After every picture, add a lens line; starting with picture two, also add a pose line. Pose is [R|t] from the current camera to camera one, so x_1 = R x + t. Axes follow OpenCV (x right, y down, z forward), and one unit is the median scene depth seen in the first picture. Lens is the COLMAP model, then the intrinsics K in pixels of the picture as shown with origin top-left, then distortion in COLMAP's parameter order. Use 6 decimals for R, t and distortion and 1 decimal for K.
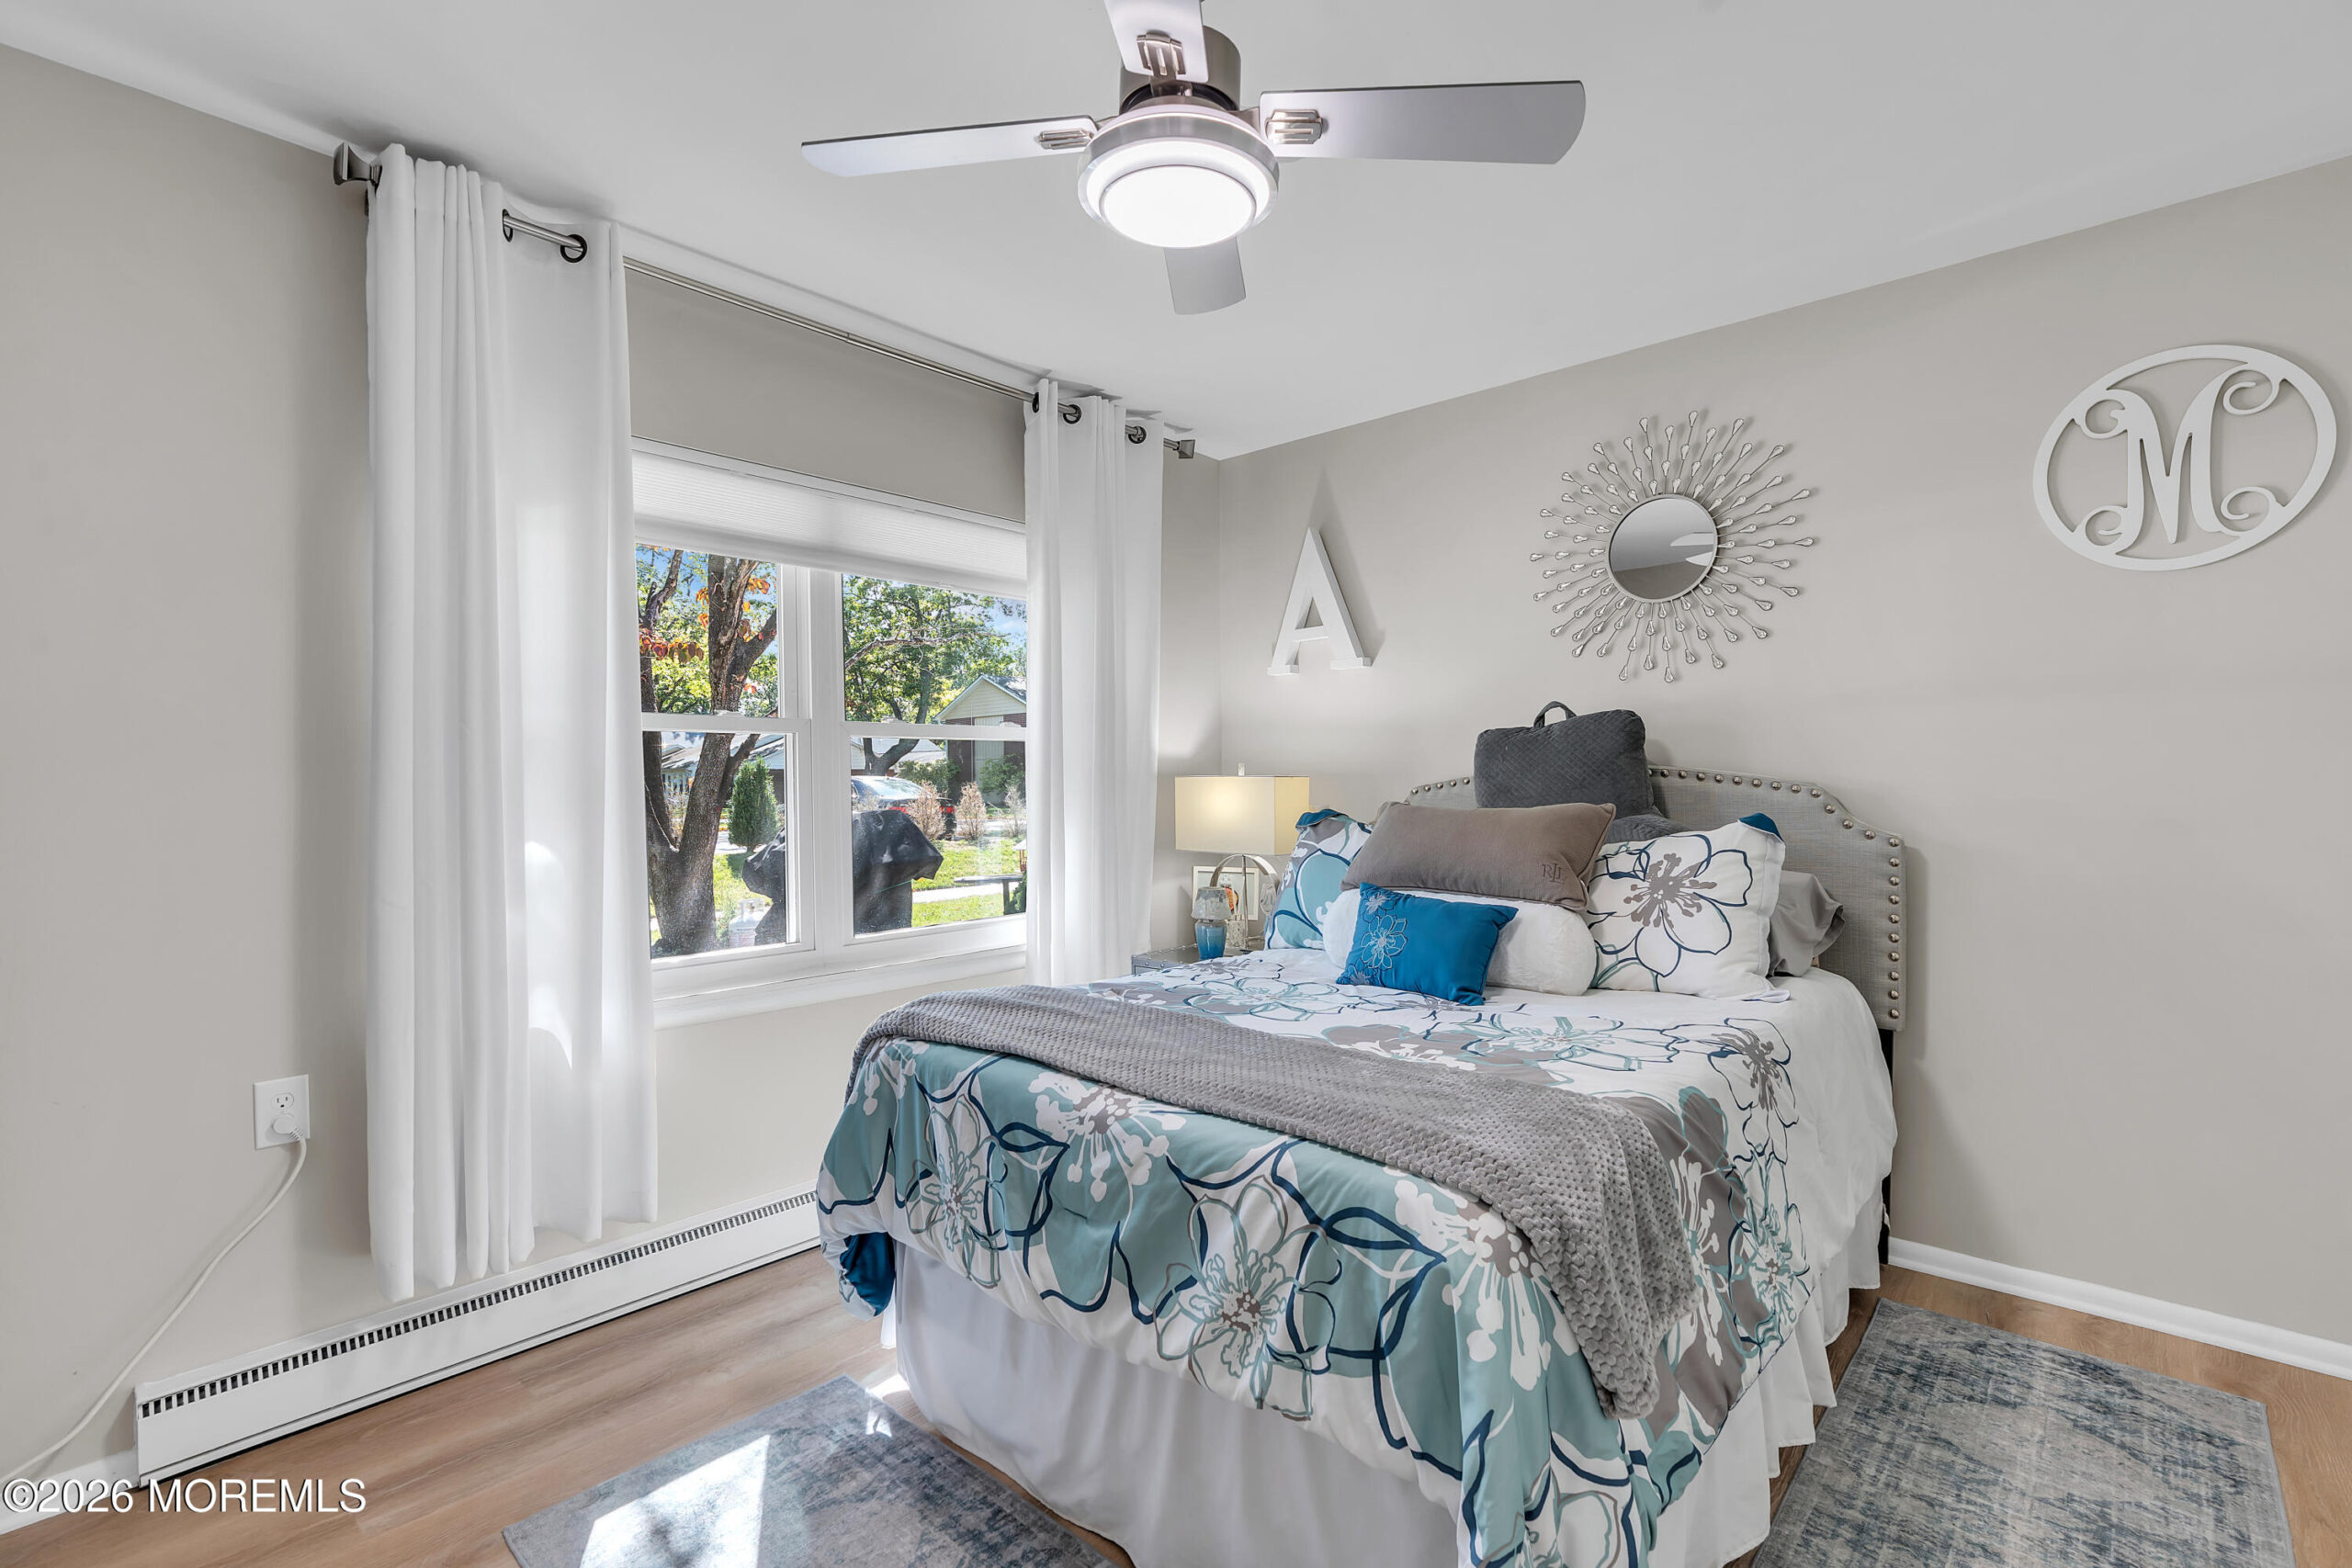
lens RADIAL K [[1065.1, 0, 1169.5], [0, 1065.1, 789.4], [0, 0, 1]] dist [-0.013517, 0.005136]
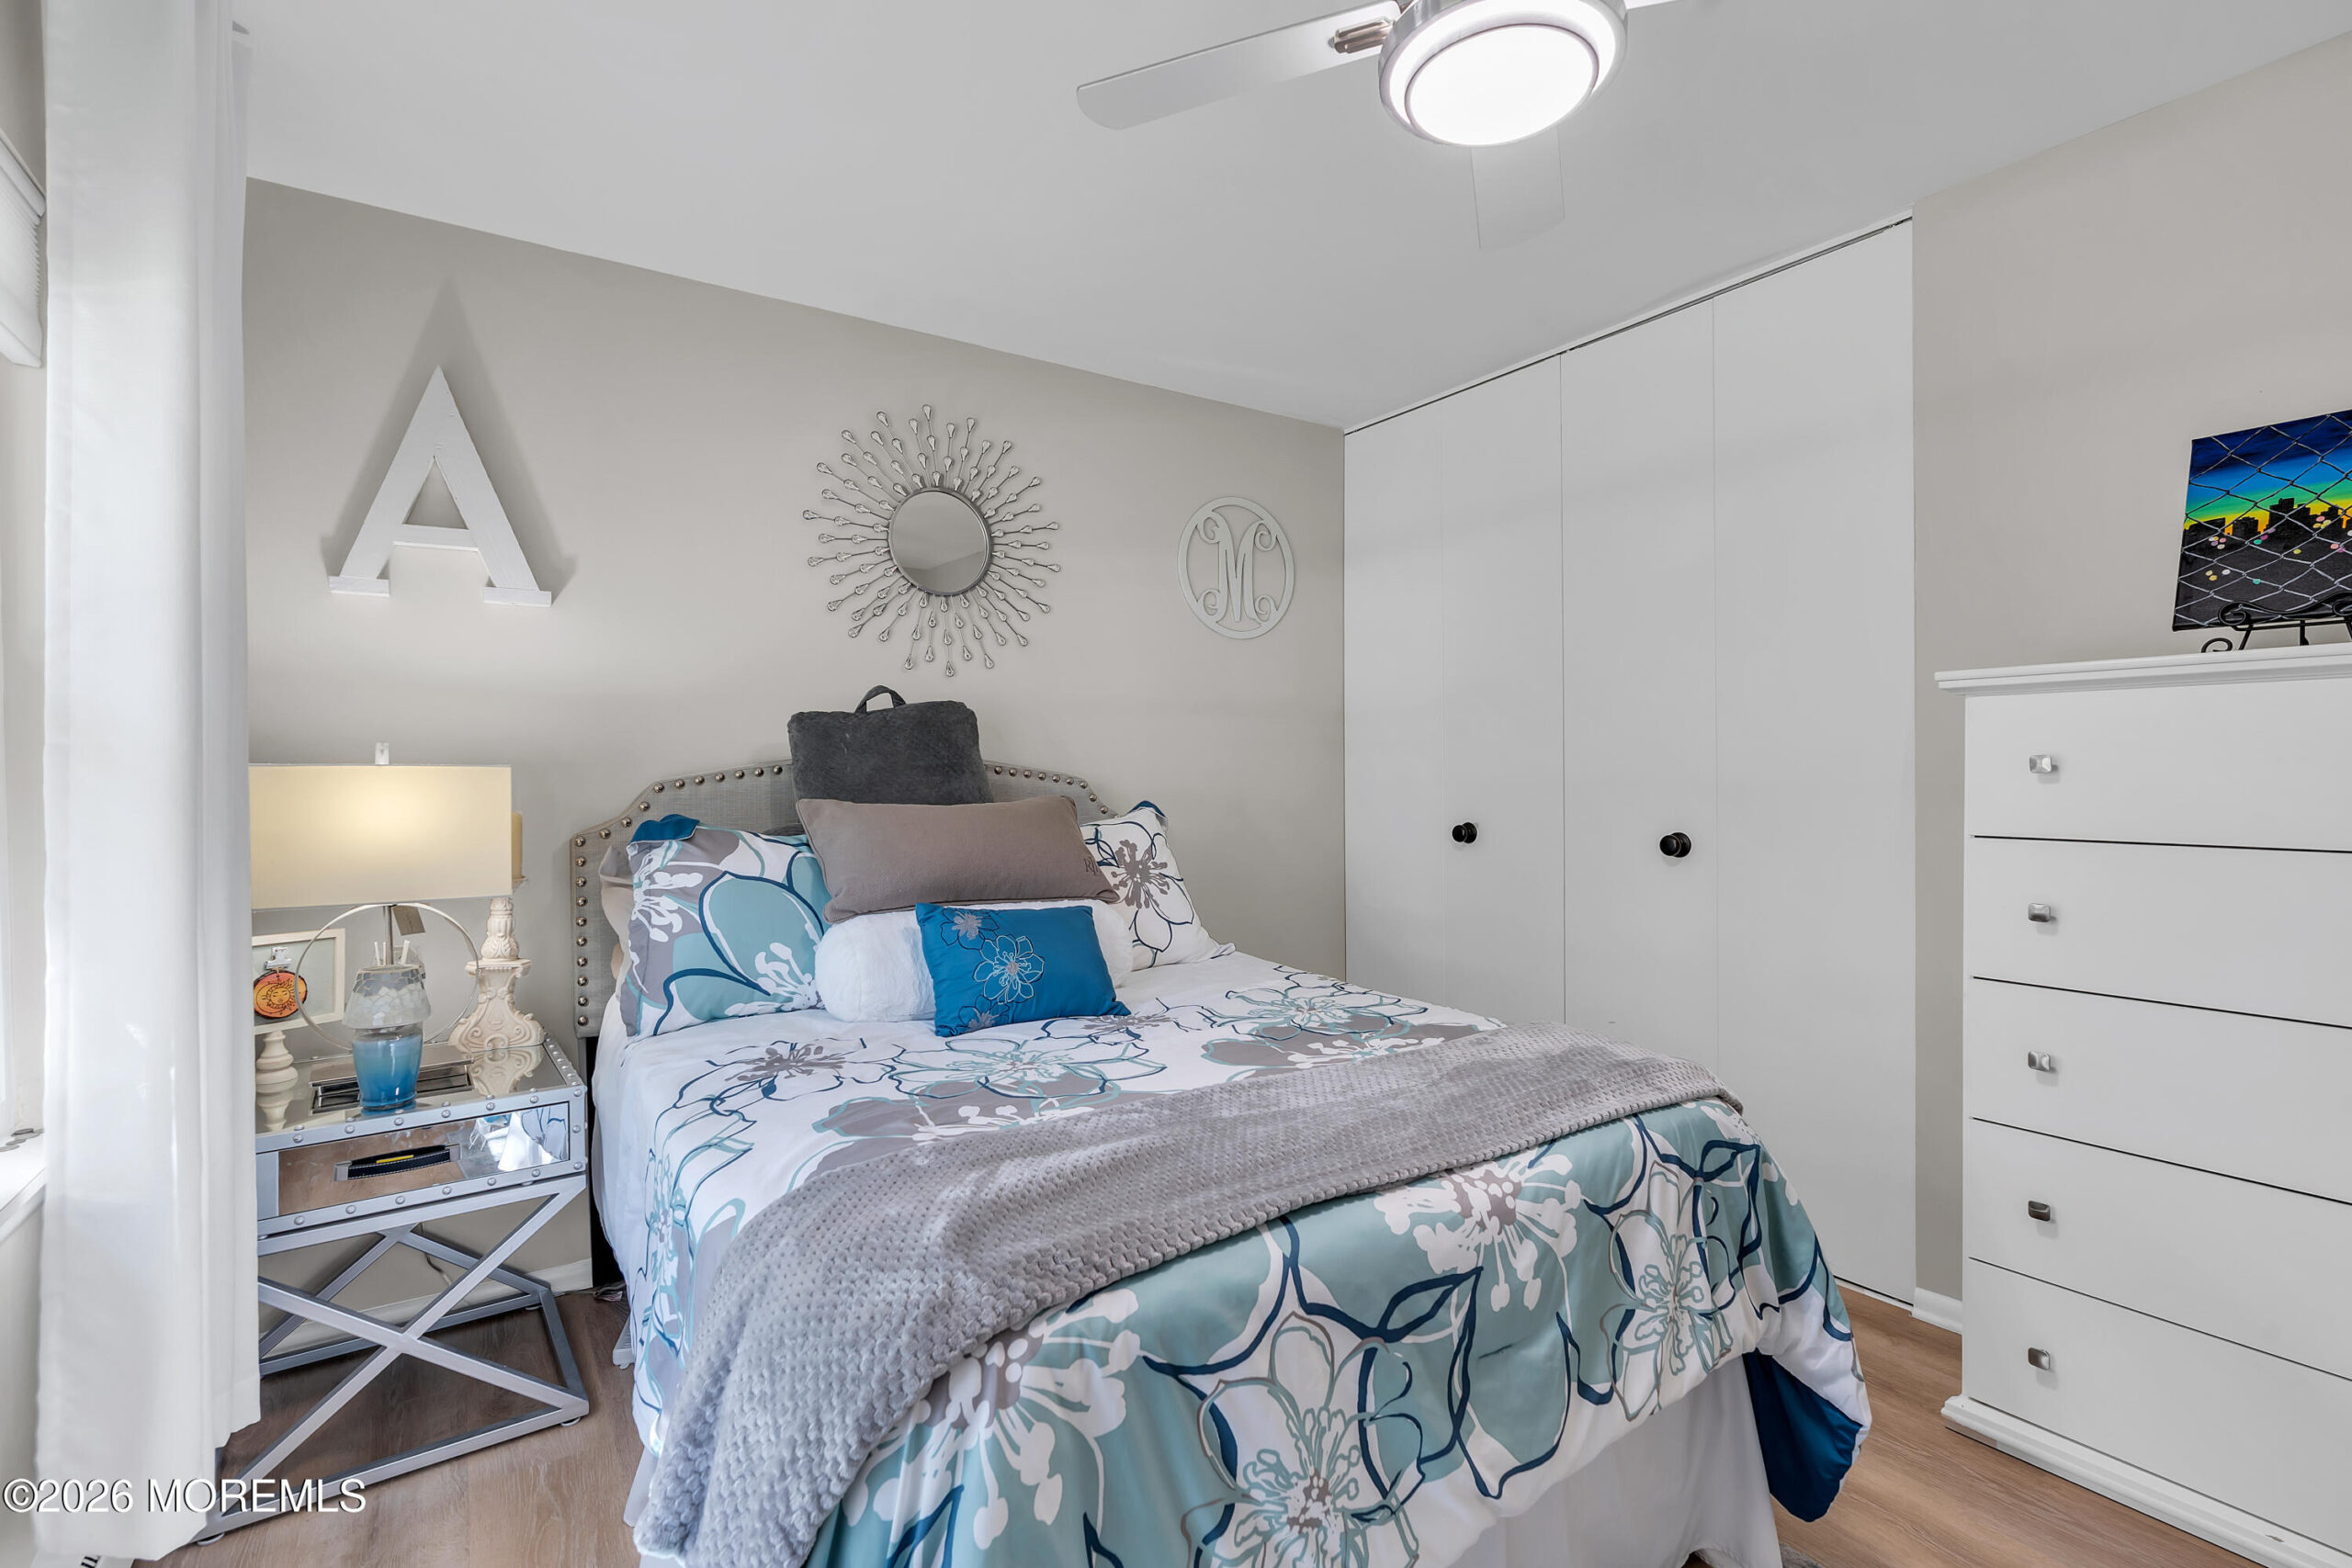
lens RADIAL K [[1065.1, 0, 1172.3], [0, 1065.1, 778.3], [0, 0, 1]] dist [-0.013517, 0.005136]
pose [[0.239563, 0.001072, 0.970880, -0.735799], [0.010615, 0.999937, -0.003724, 0.002215], [-0.970823, 0.011198, 0.239537, 0.892902]]
